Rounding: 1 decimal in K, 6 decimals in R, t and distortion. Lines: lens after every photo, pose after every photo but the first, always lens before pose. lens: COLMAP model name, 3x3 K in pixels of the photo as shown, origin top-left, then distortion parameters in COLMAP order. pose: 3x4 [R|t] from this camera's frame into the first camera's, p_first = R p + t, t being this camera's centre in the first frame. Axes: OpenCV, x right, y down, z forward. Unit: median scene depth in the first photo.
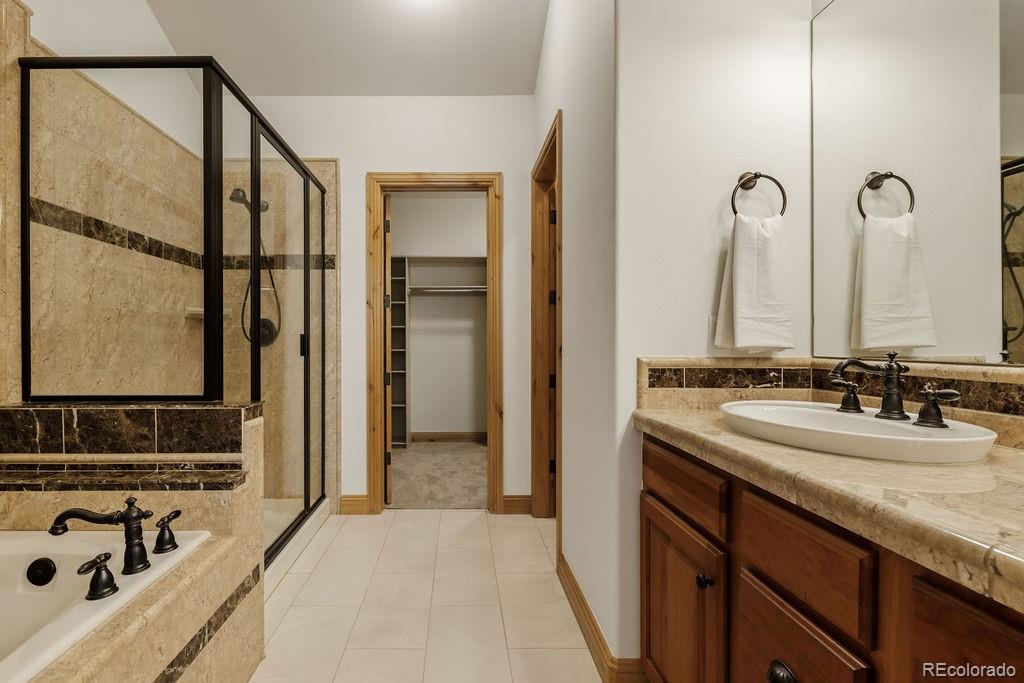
lens RADIAL K [[501.3, 0, 472.8], [0, 501.3, 343.4], [0, 0, 1]] dist [0.007597, -0.004985]
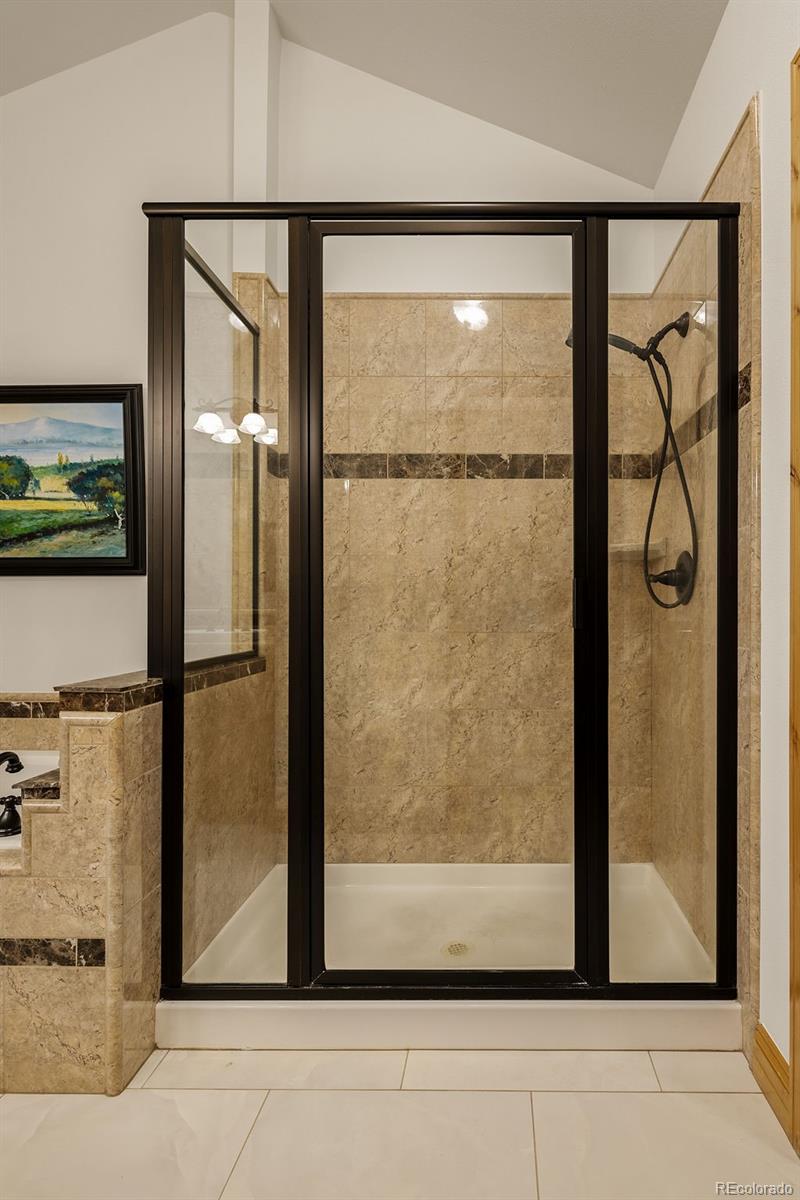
lens RADIAL K [[587.4, 0, 445.1], [0, 587.4, 600.2], [0, 0, 1]] dist [0.007597, -0.004985]
pose [[-0.034103, -0.001842, -0.999417, 0.328063], [-0.004835, 0.999987, -0.001678, 0.000215], [0.999407, 0.004775, -0.034111, 1.509632]]
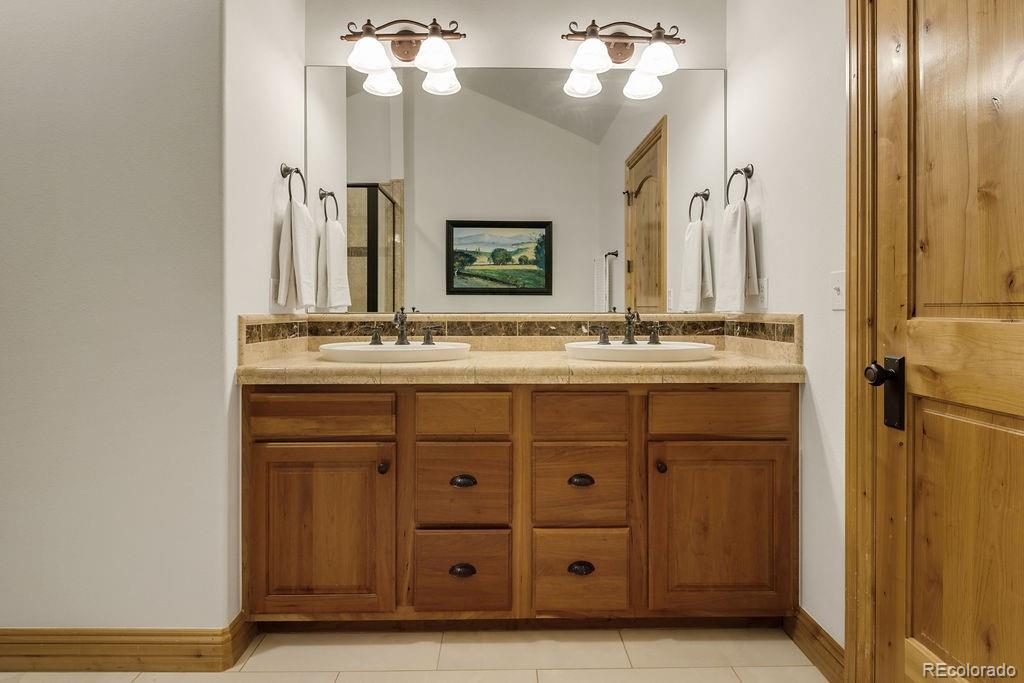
lens RADIAL K [[501.3, 0, 509.6], [0, 501.3, 314.3], [0, 0, 1]] dist [0.007597, -0.004985]
pose [[0.019027, -0.011766, 0.999750, -0.622219], [0.007072, 0.999907, 0.011634, 0.017795], [-0.999794, 0.006849, 0.019108, 0.410374]]
